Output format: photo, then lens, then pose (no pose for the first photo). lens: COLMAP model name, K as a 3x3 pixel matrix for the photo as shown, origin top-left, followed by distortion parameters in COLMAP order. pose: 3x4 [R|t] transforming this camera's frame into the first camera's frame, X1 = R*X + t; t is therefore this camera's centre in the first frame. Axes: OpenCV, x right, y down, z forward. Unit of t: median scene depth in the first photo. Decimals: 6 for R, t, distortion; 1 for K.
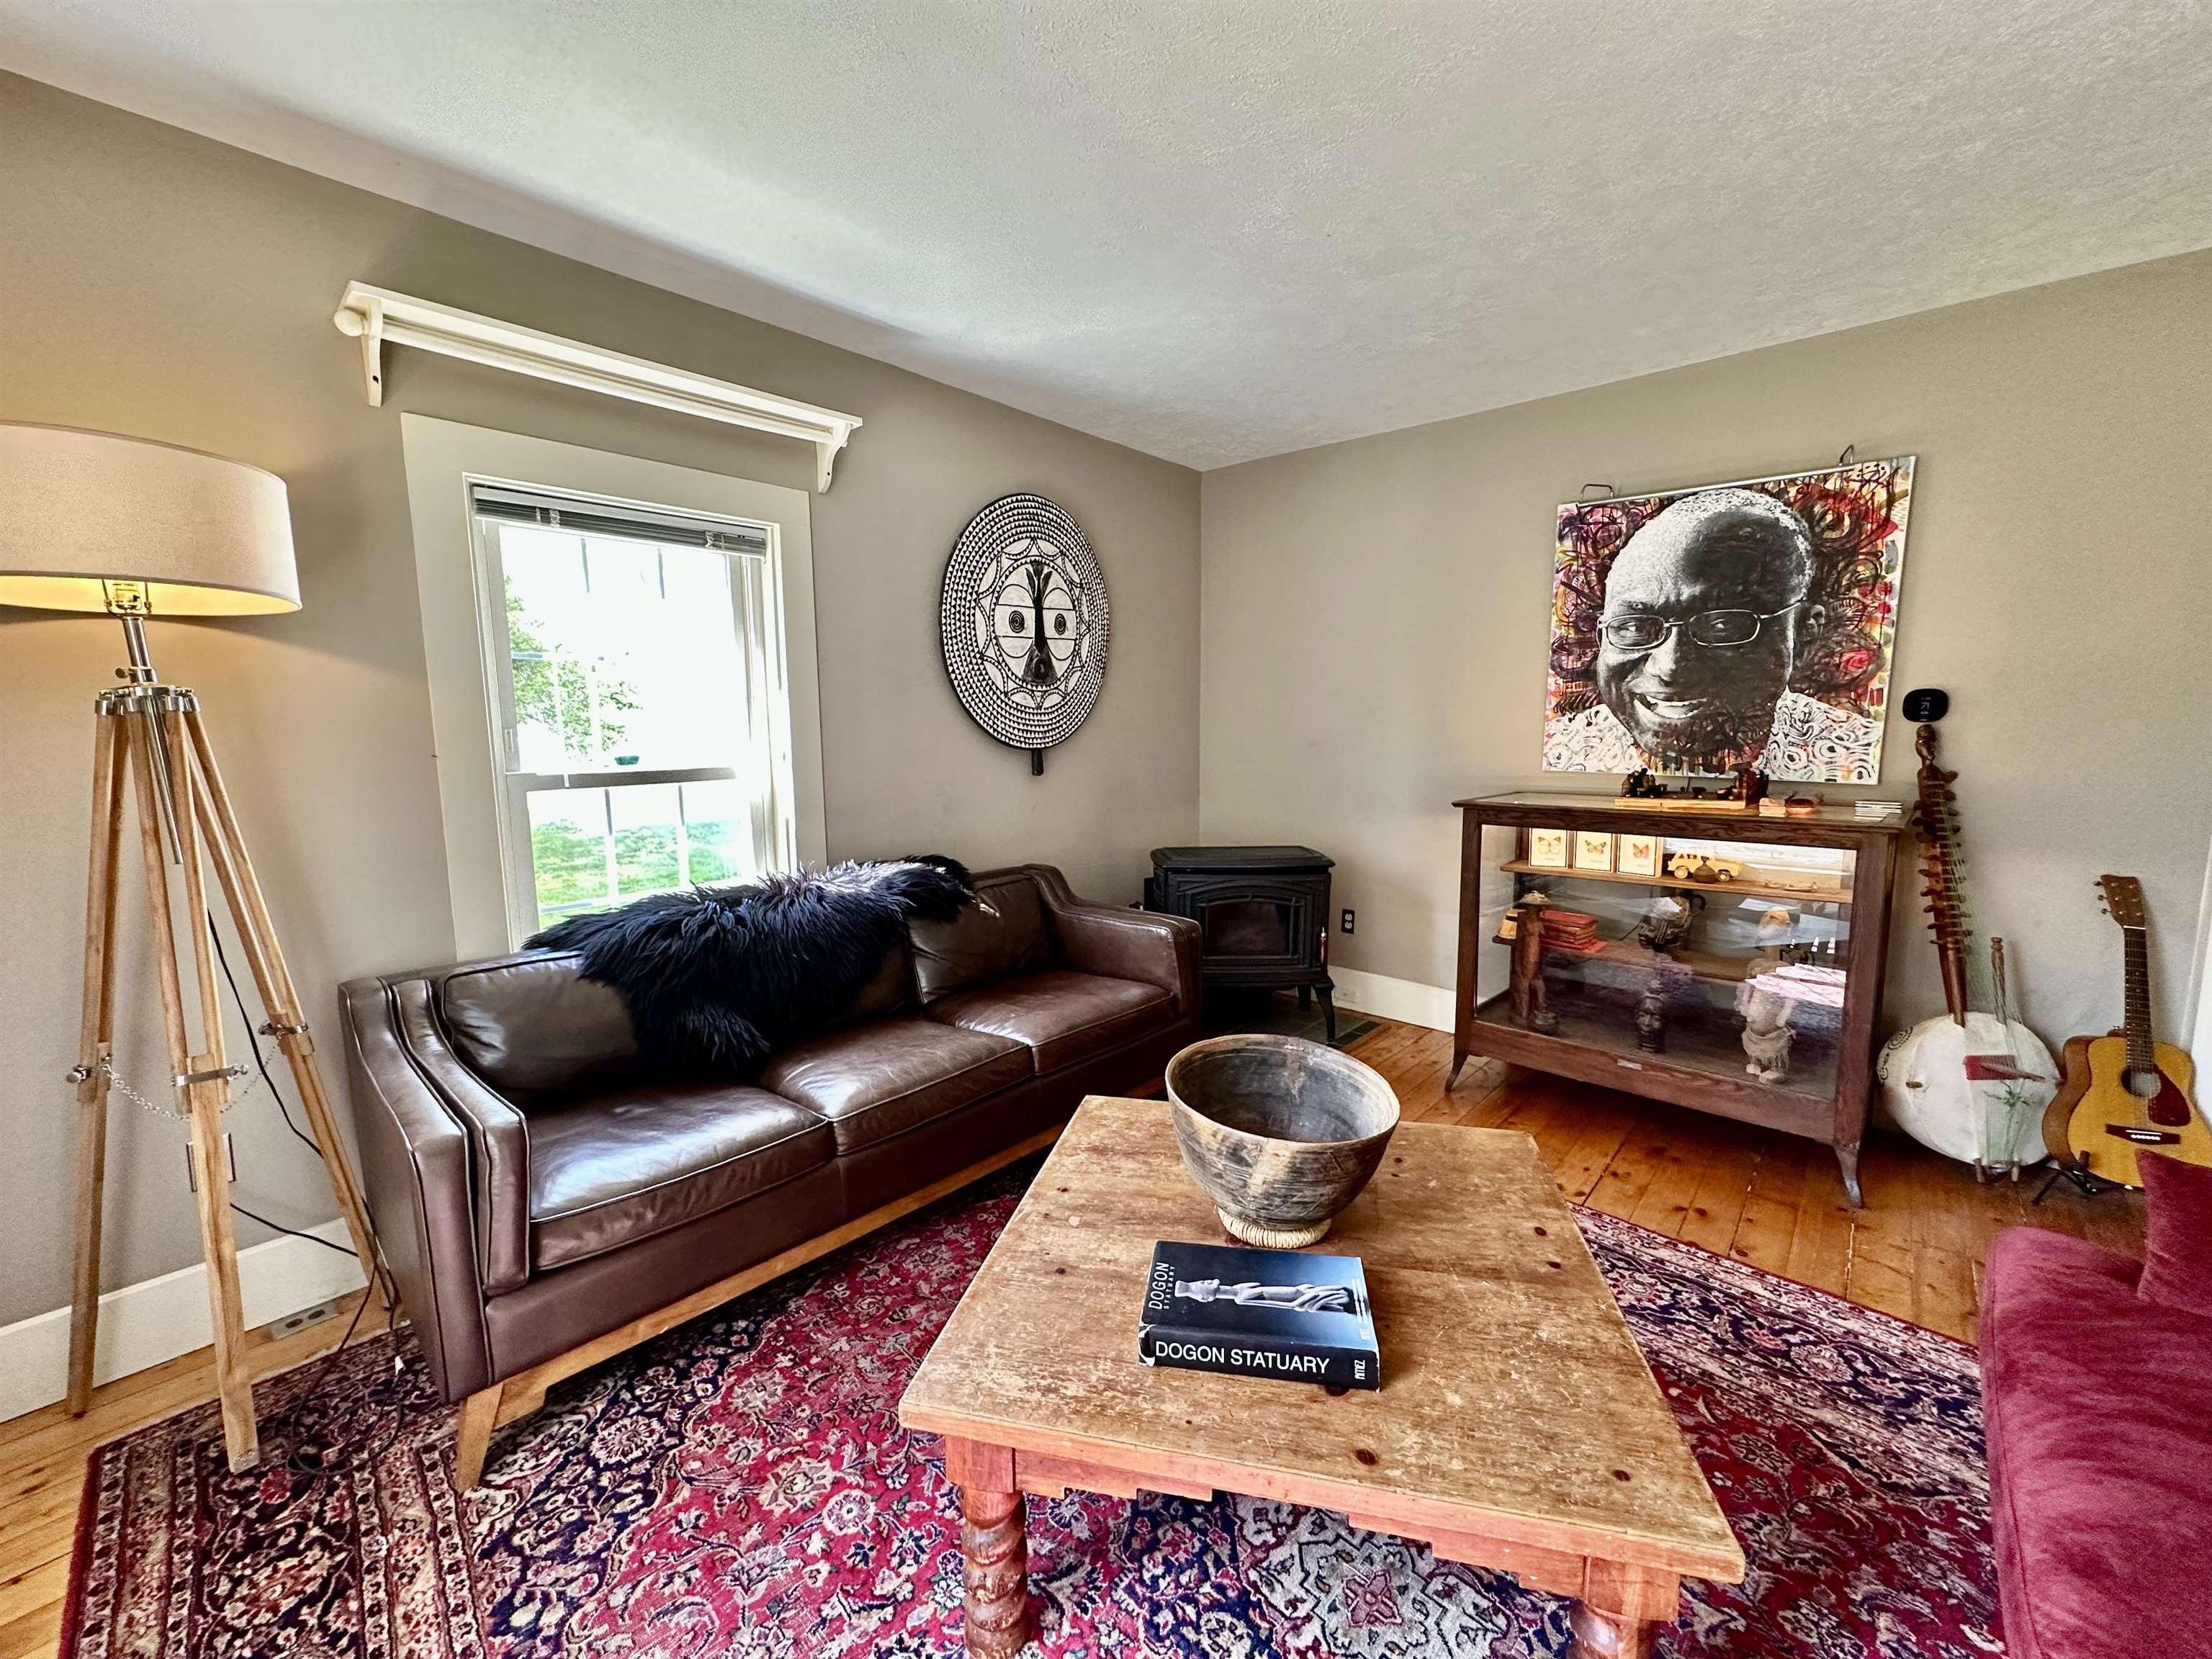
lens RADIAL K [[879.6, 0, 1107.8], [0, 879.6, 831.5], [0, 0, 1]] dist [-0.003545, 0.000366]
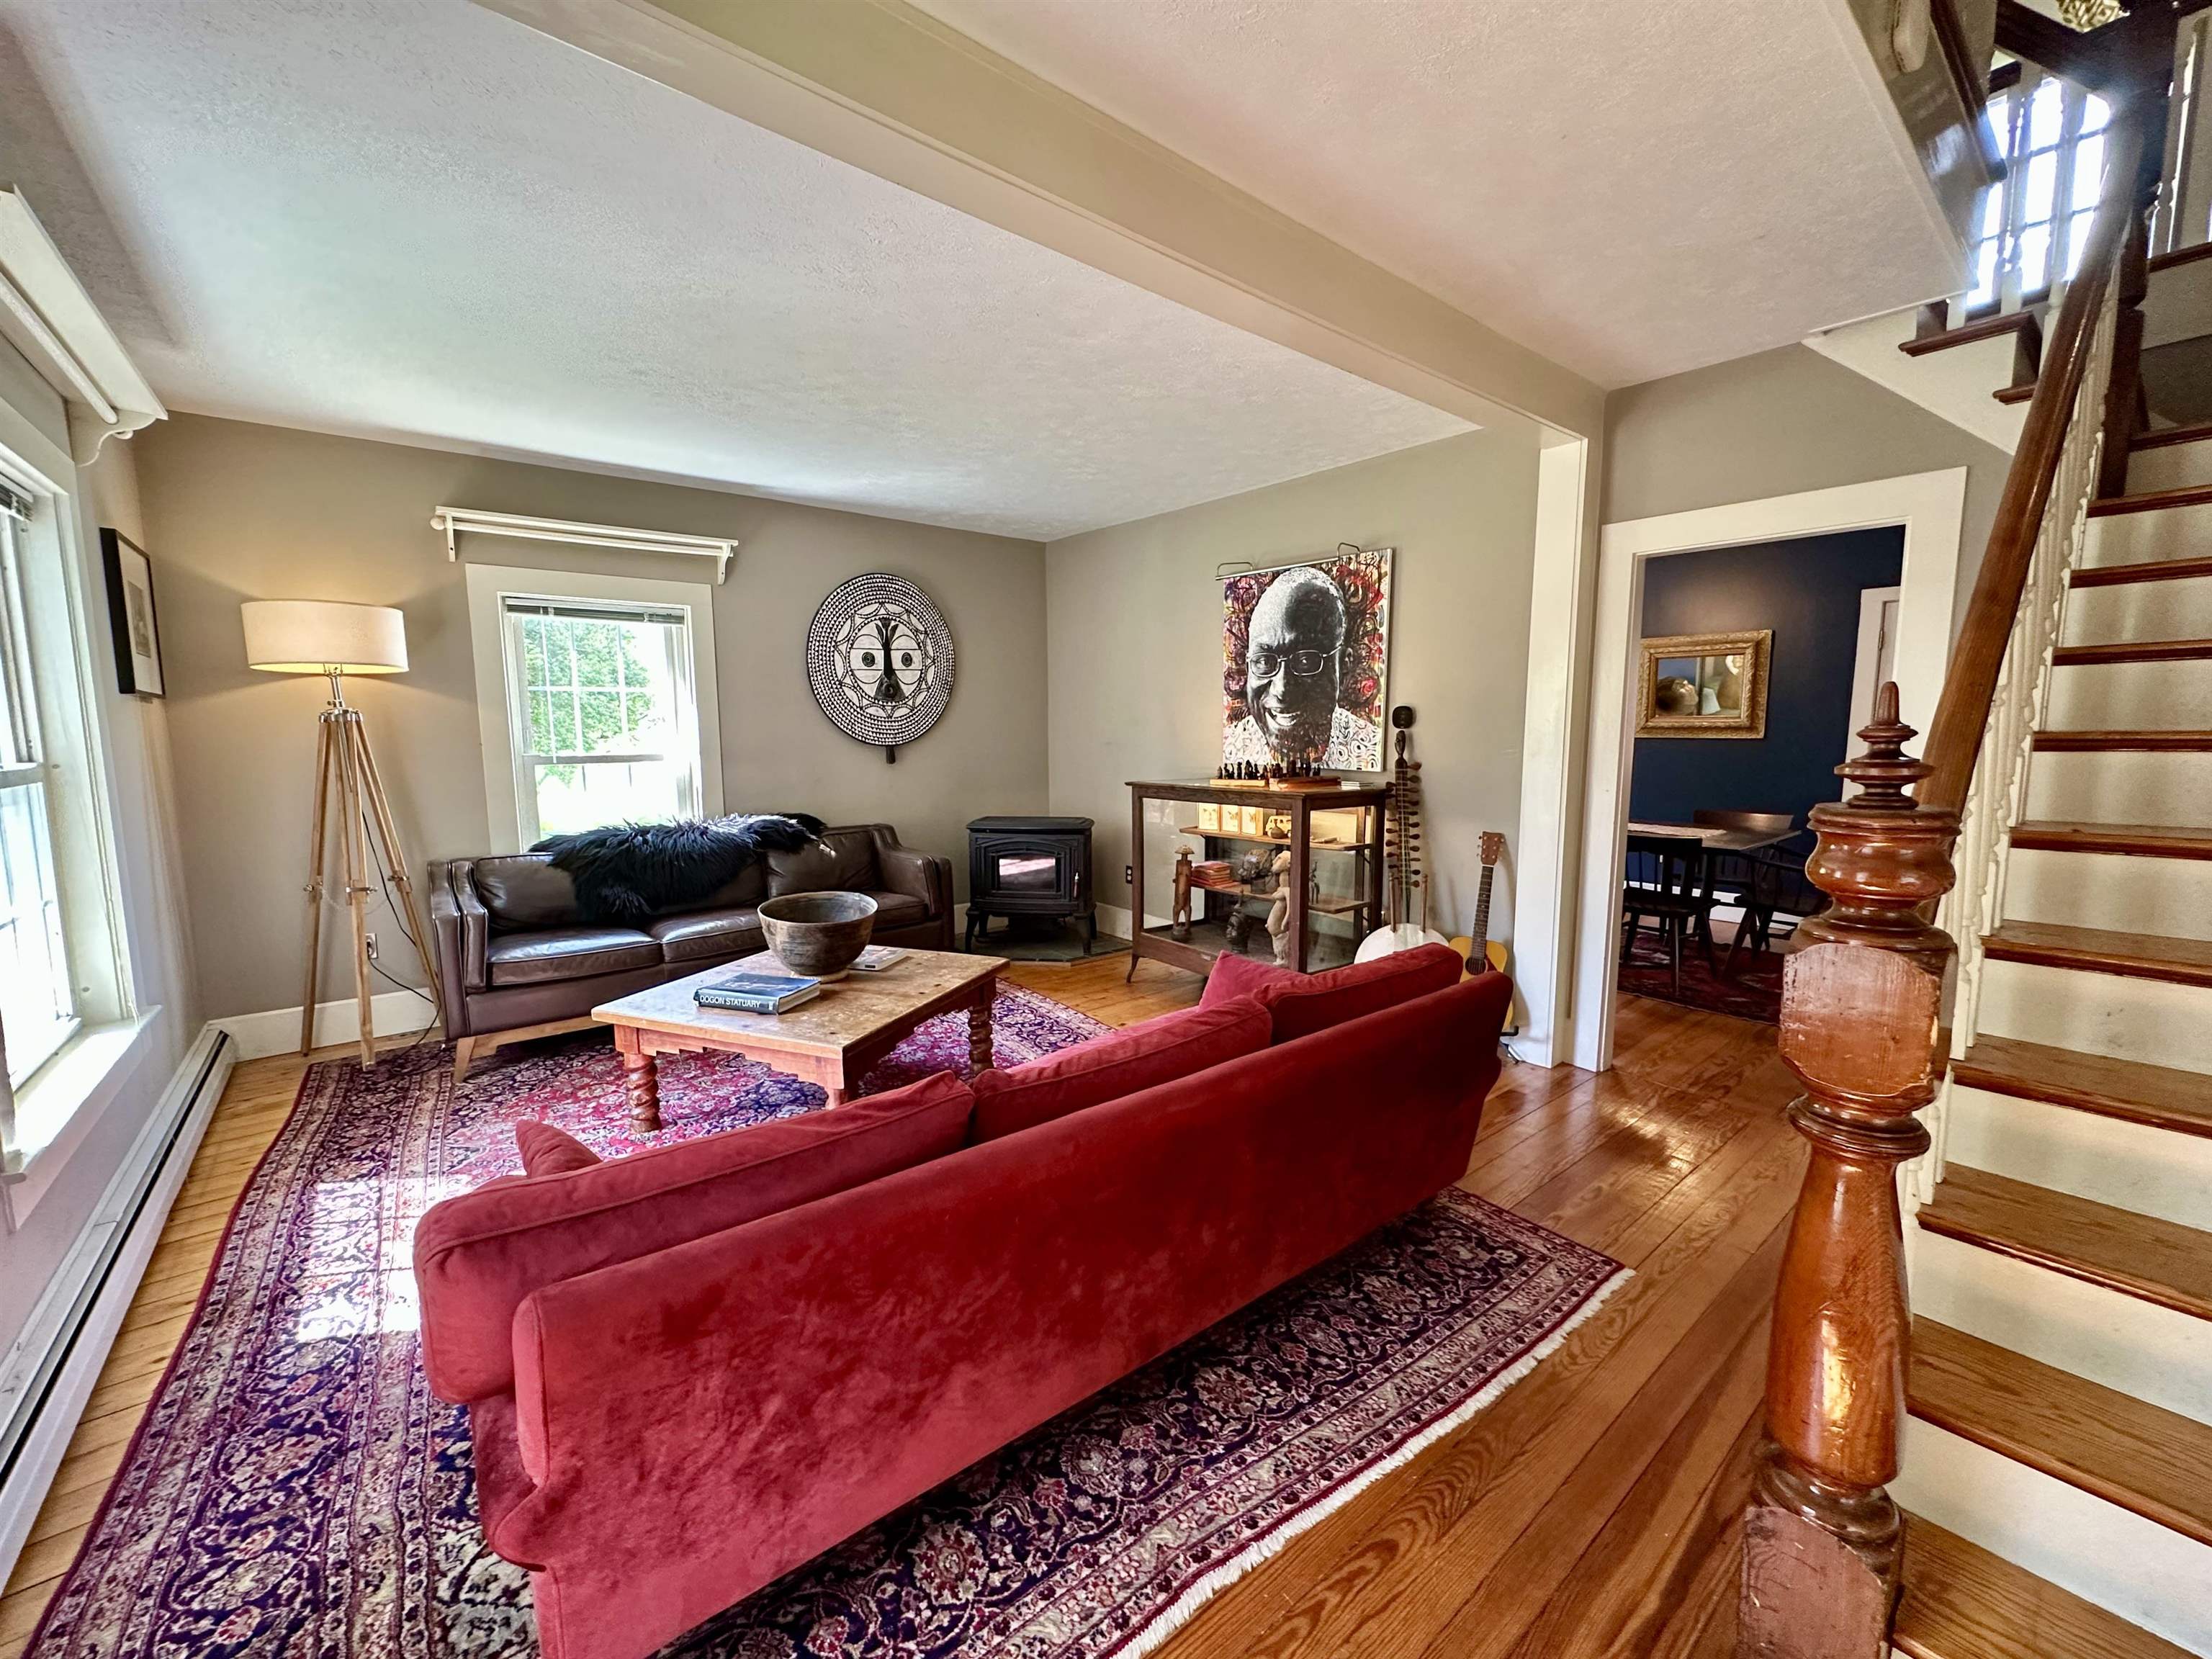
lens RADIAL K [[879.6, 0, 1107.8], [0, 879.6, 831.1], [0, 0, 1]] dist [-0.003545, 0.000366]
pose [[0.989101, 0.020283, -0.145832, 0.616336], [-0.021180, 0.999765, -0.004600, 0.058951], [0.145705, 0.007638, 0.989299, -0.484279]]
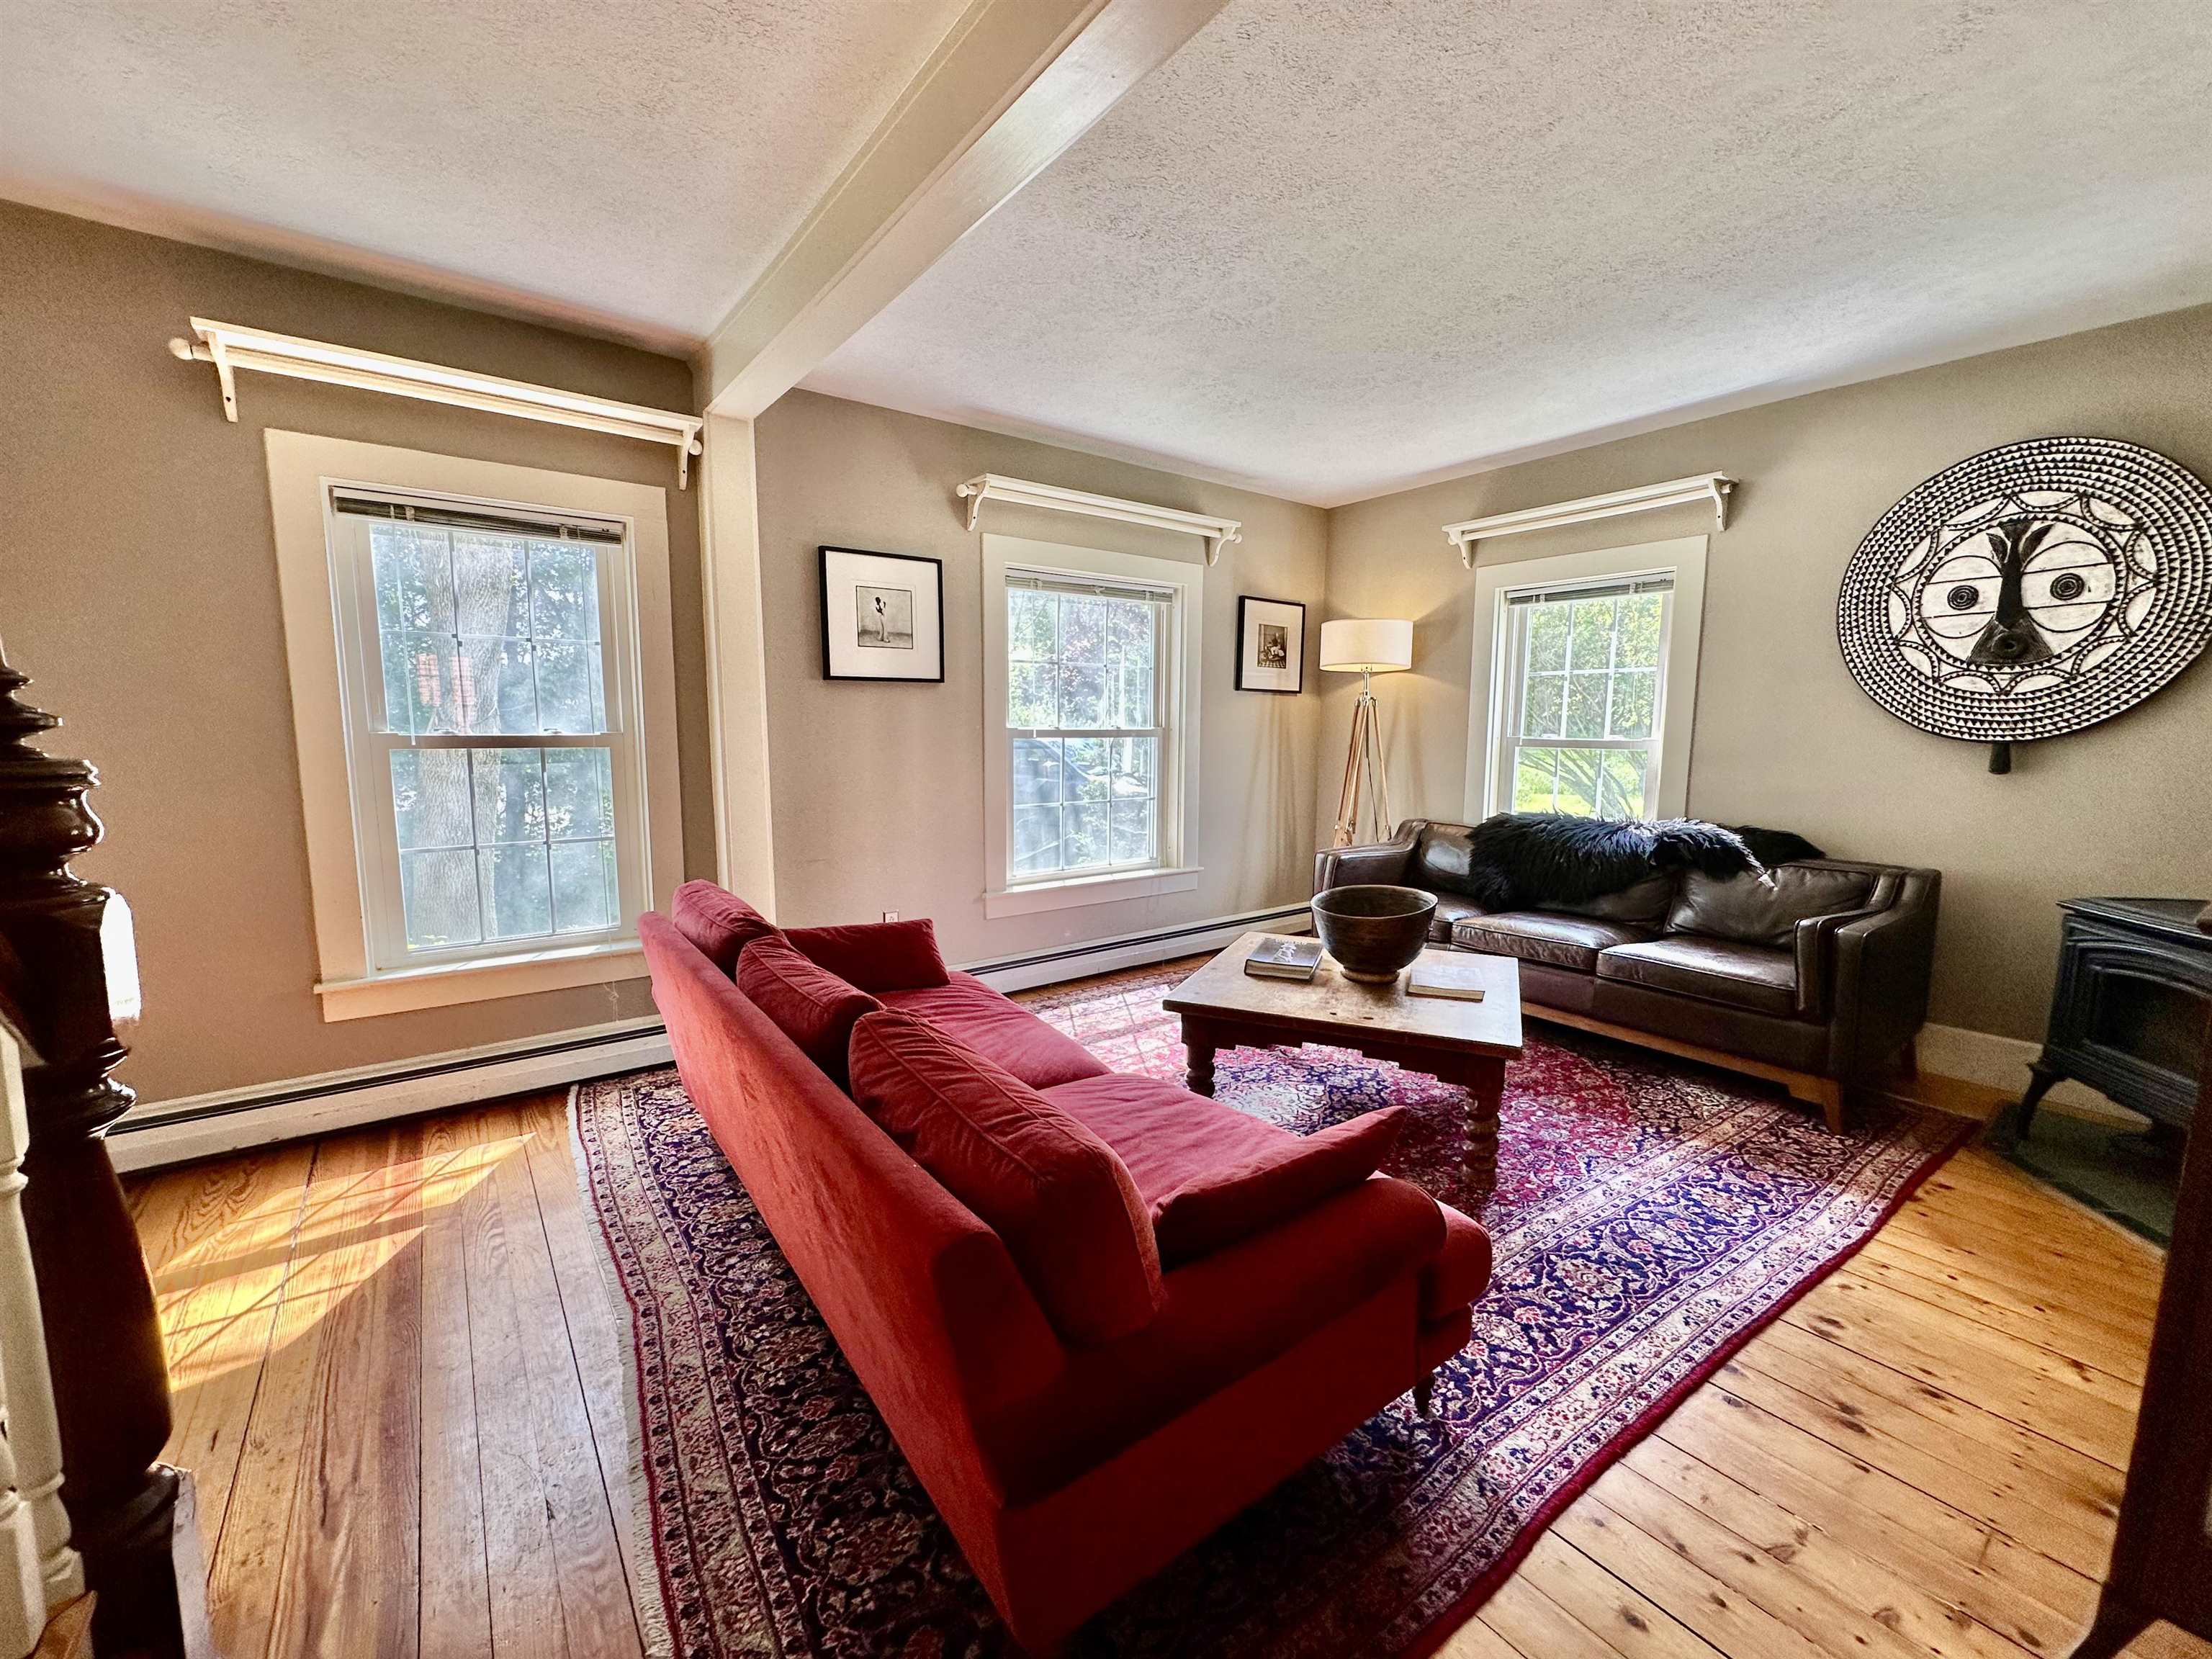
lens RADIAL K [[879.6, 0, 1103.6], [0, 879.6, 828.1], [0, 0, 1]] dist [-0.003545, 0.000366]
pose [[-0.183238, 0.126681, -0.974872, 1.135100], [-0.126143, 0.980435, 0.151114, -0.039698], [0.974942, 0.150664, -0.163673, 0.391979]]
